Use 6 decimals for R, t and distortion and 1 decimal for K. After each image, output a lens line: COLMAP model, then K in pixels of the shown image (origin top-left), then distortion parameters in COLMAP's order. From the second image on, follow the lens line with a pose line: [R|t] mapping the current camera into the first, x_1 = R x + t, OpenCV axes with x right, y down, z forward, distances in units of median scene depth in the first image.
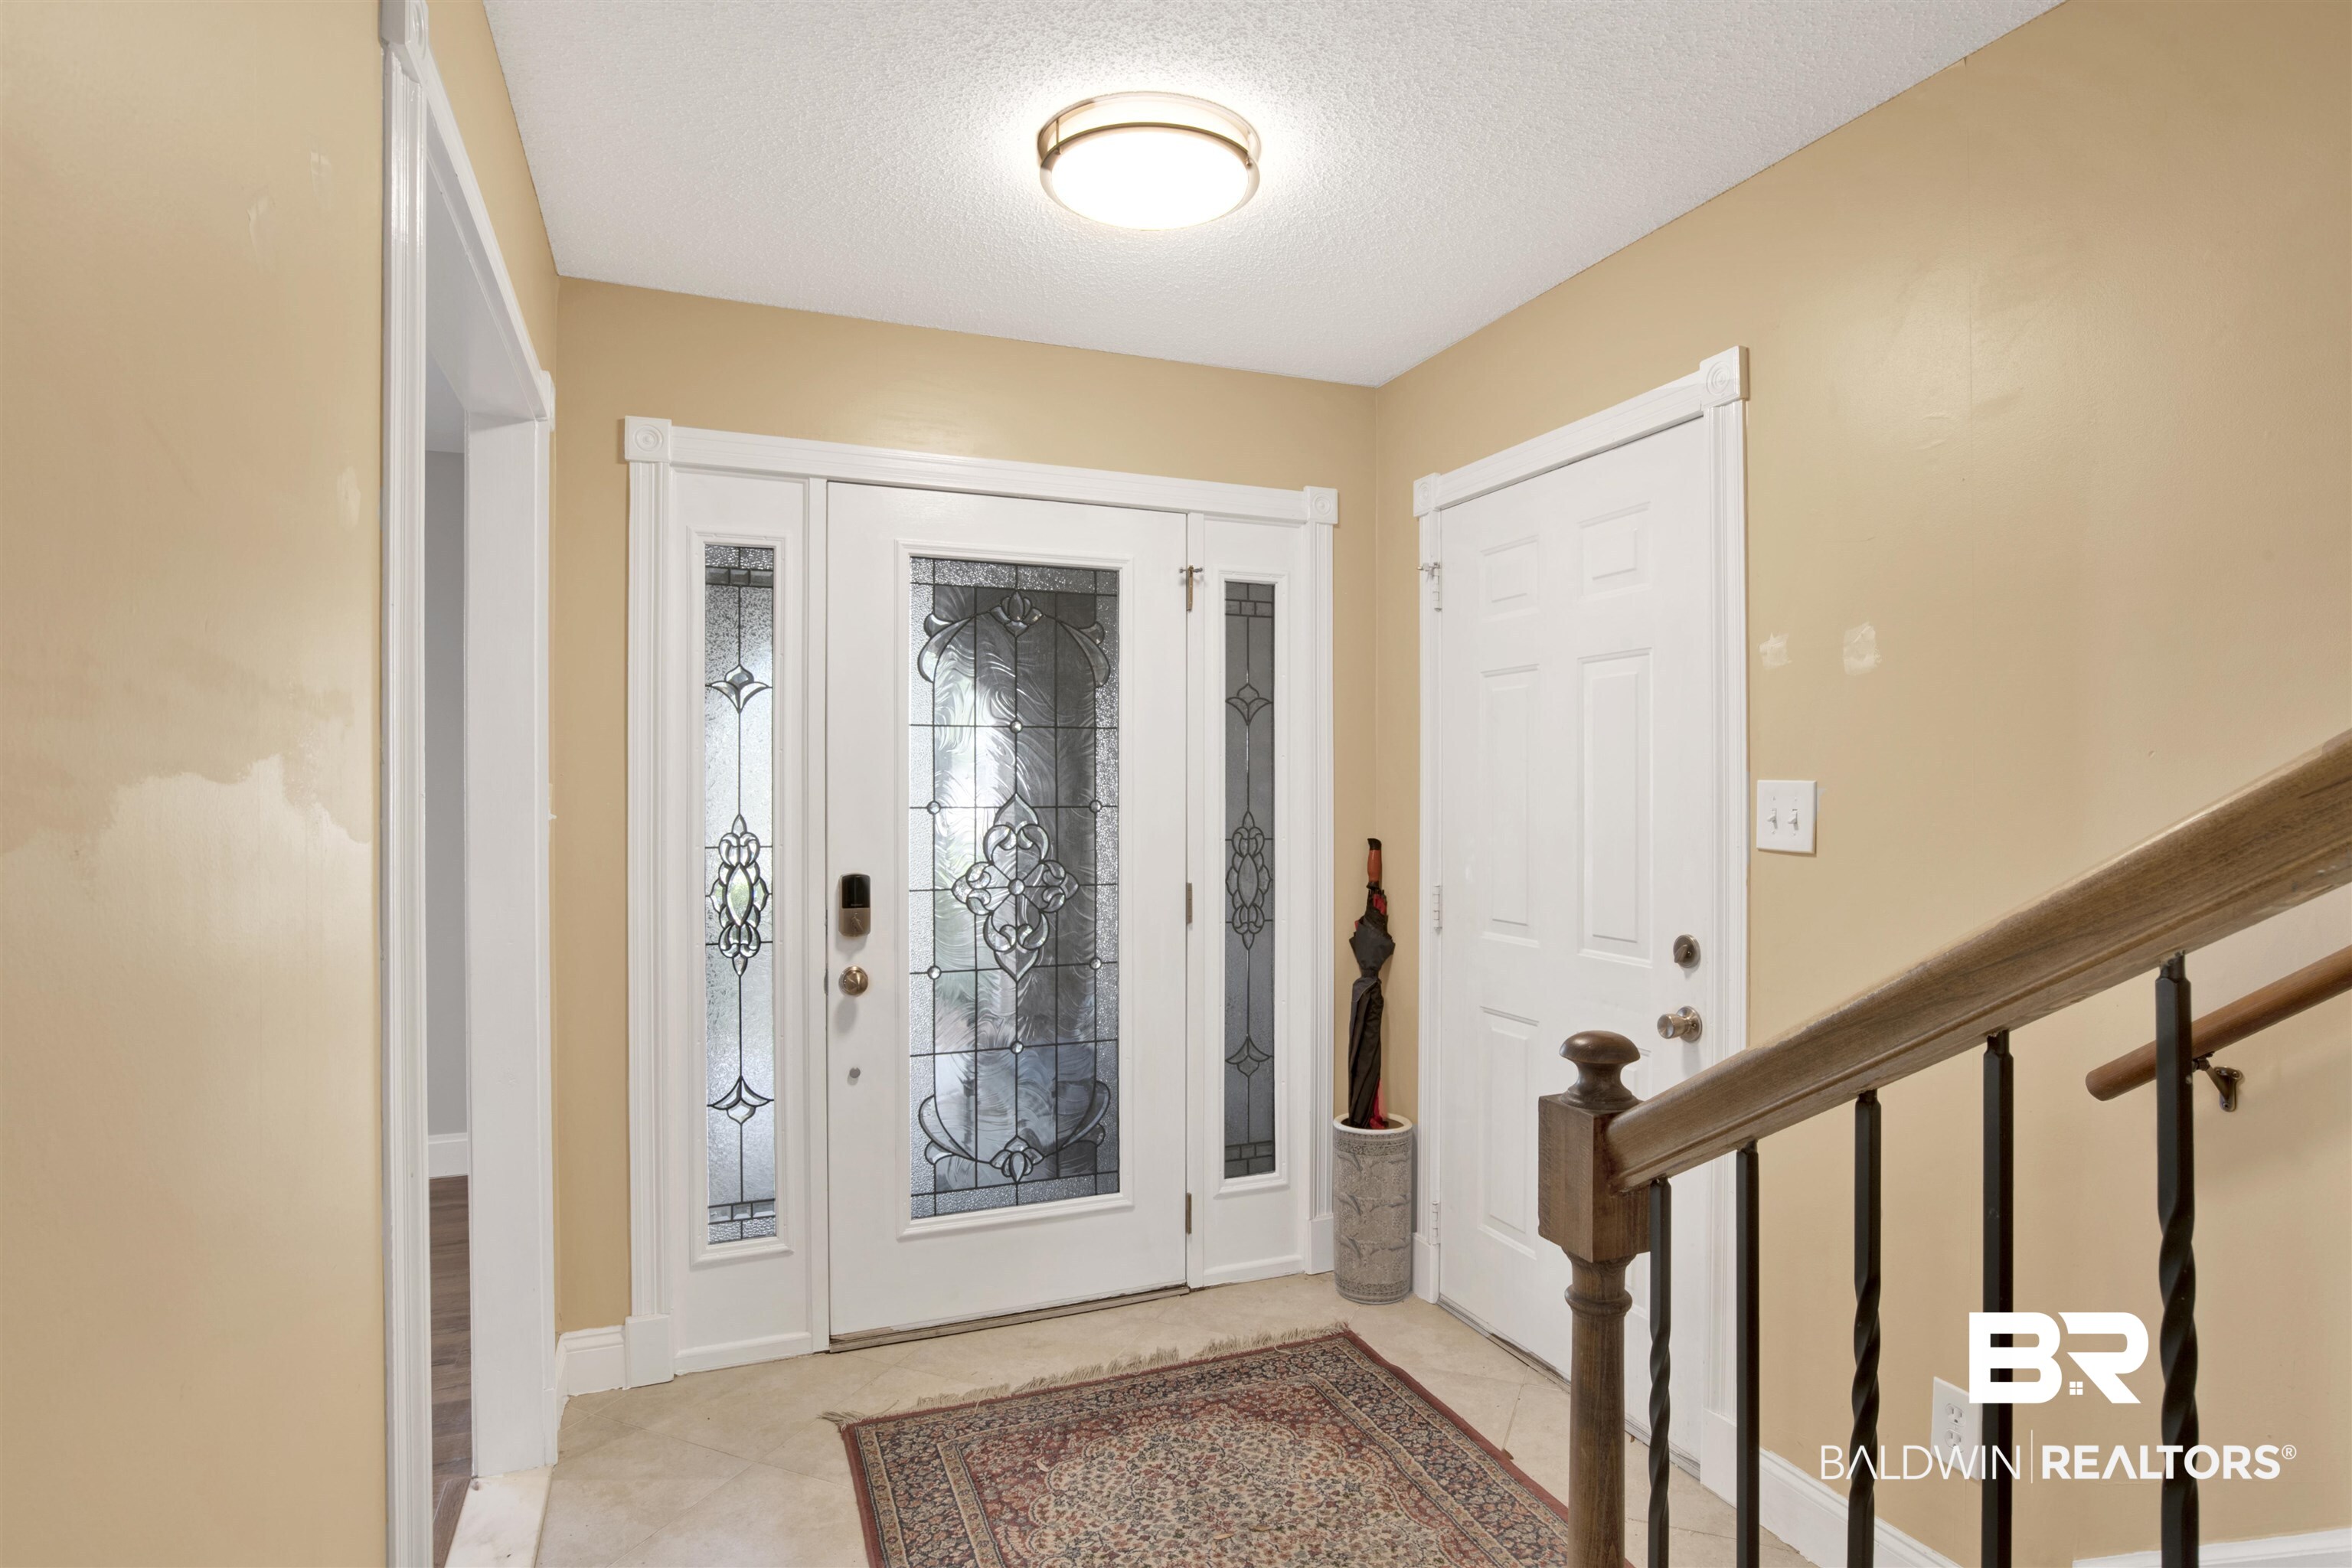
lens RADIAL K [[1238.1, 0, 1193.2], [0, 1238.1, 779.2], [0, 0, 1]] dist [-0.075996, 0.029348]
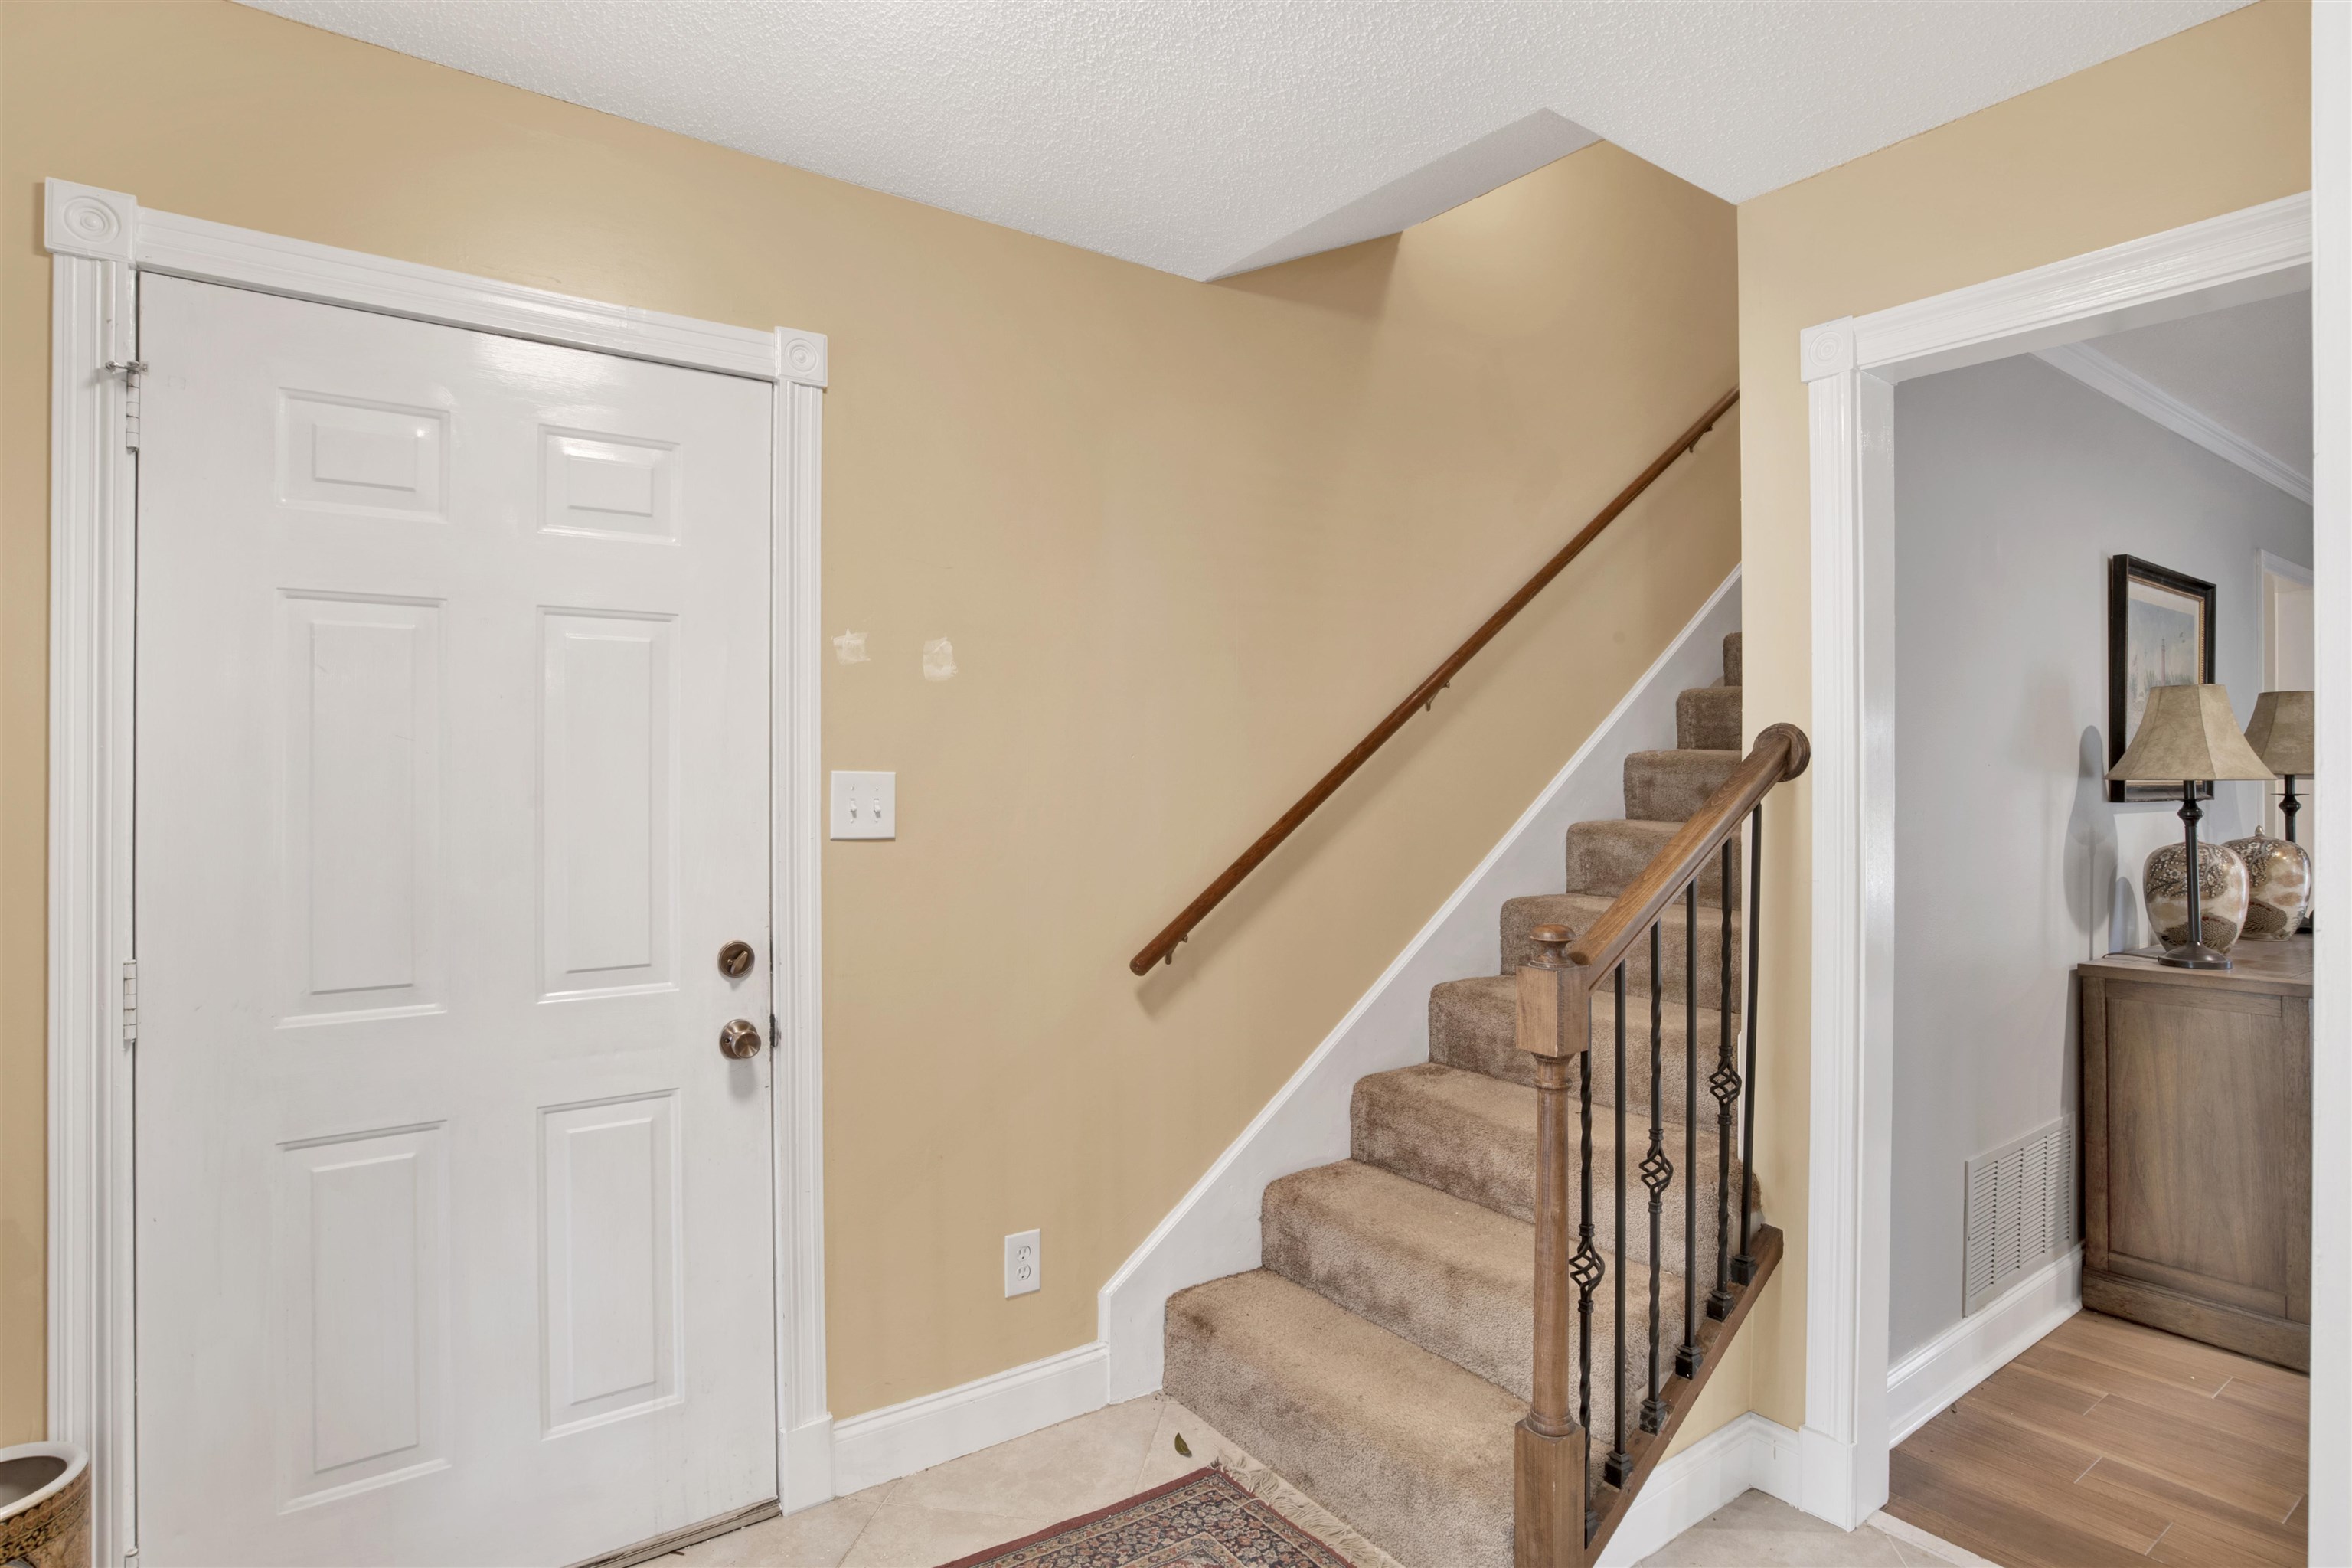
lens RADIAL K [[1238.1, 0, 1193.2], [0, 1238.1, 779.2], [0, 0, 1]] dist [-0.075996, 0.029348]
pose [[-0.247654, 0.008156, 0.968814, -0.597460], [0.000749, 0.999966, -0.008227, 0.016124], [-0.968848, -0.001312, -0.247651, 0.959689]]
